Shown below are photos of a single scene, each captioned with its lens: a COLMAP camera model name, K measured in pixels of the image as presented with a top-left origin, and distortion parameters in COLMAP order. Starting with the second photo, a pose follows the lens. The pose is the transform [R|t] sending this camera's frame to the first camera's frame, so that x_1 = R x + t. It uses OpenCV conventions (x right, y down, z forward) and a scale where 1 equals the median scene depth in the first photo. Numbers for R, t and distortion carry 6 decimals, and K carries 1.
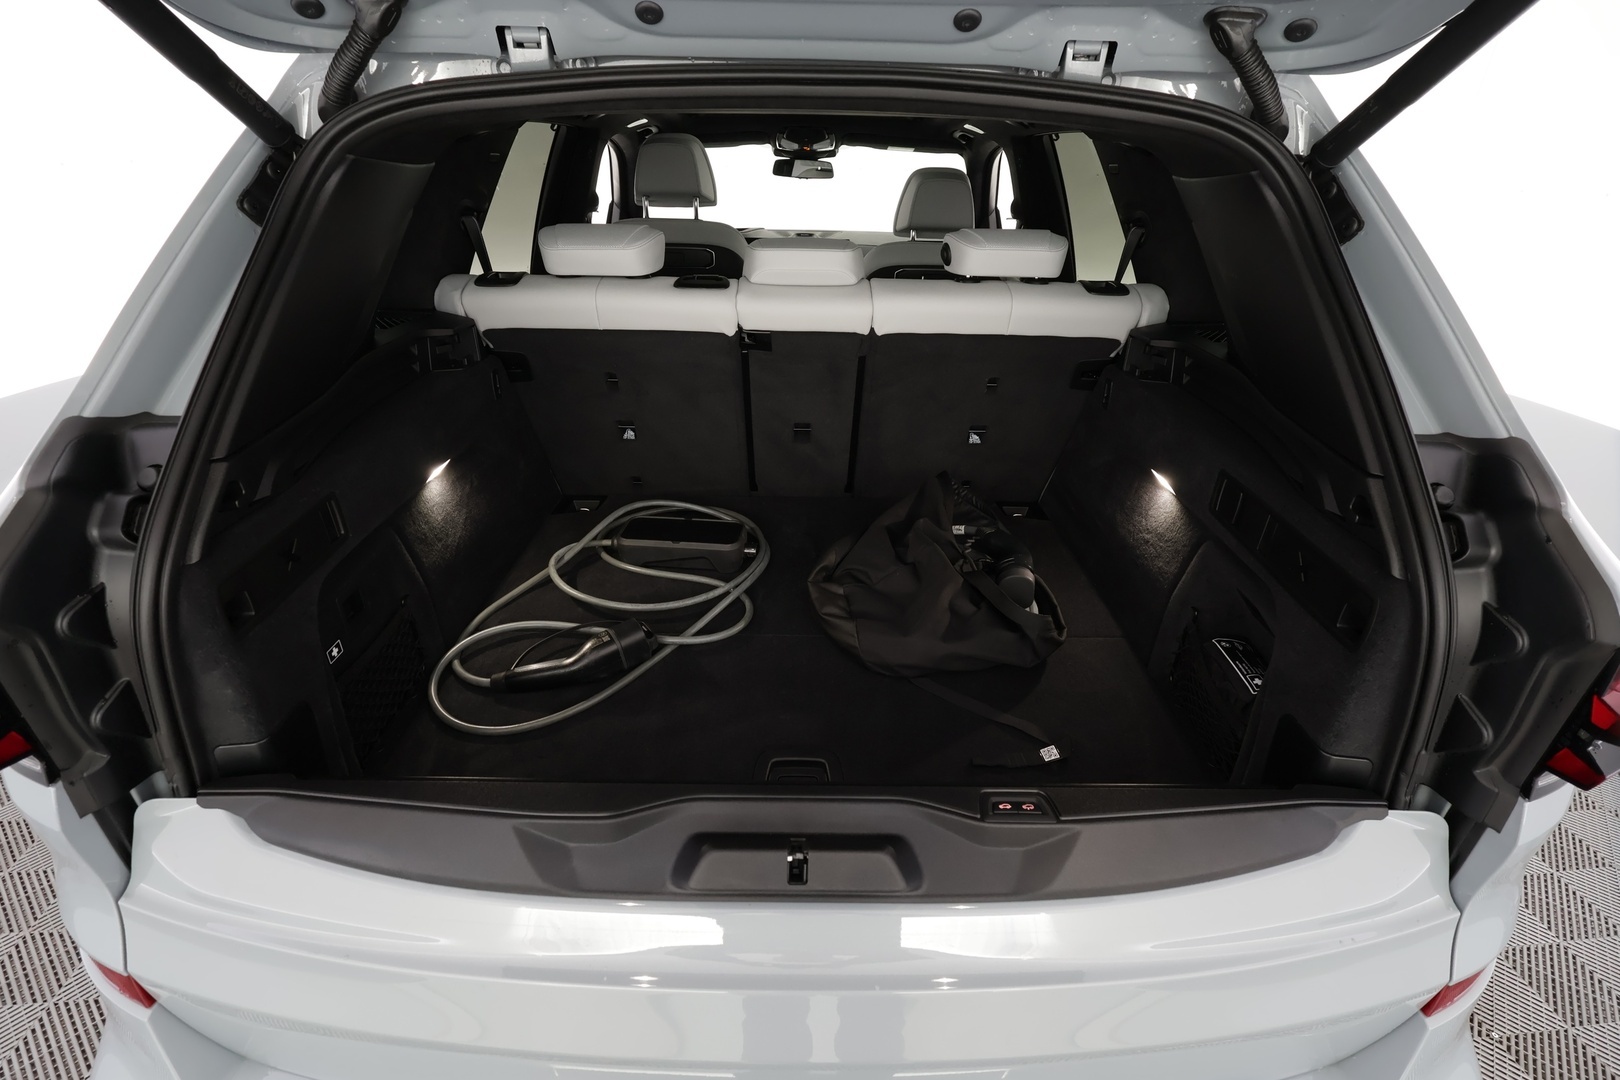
lens RADIAL K [[755.0, 0, 810.4], [0, 755.0, 540.2], [0, 0, 1]] dist [-0.000574, 0.000052]
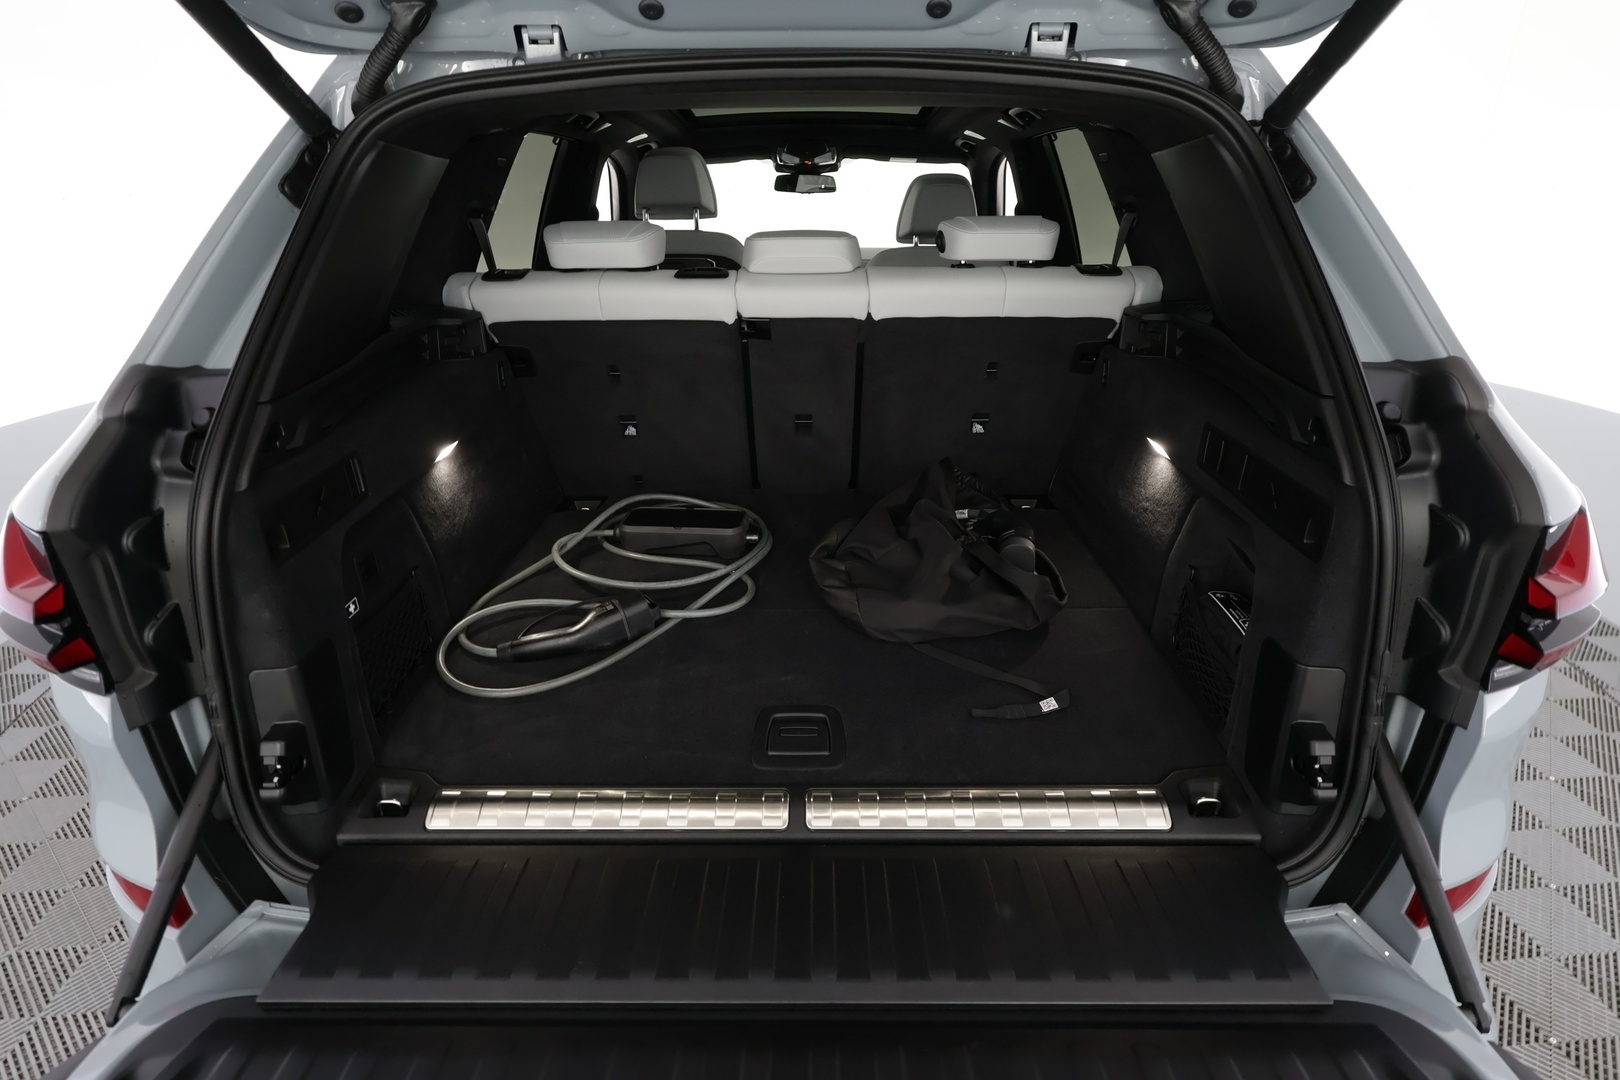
lens RADIAL K [[830.4, 0, 809.9], [0, 830.4, 540.2], [0, 0, 1]] dist [-0.000301, -0.000850]
pose [[0.999673, -0.018268, -0.017898, 0.021886], [0.016963, 0.997365, -0.070533, 0.134305], [0.019139, 0.070206, 0.997349, -0.125682]]
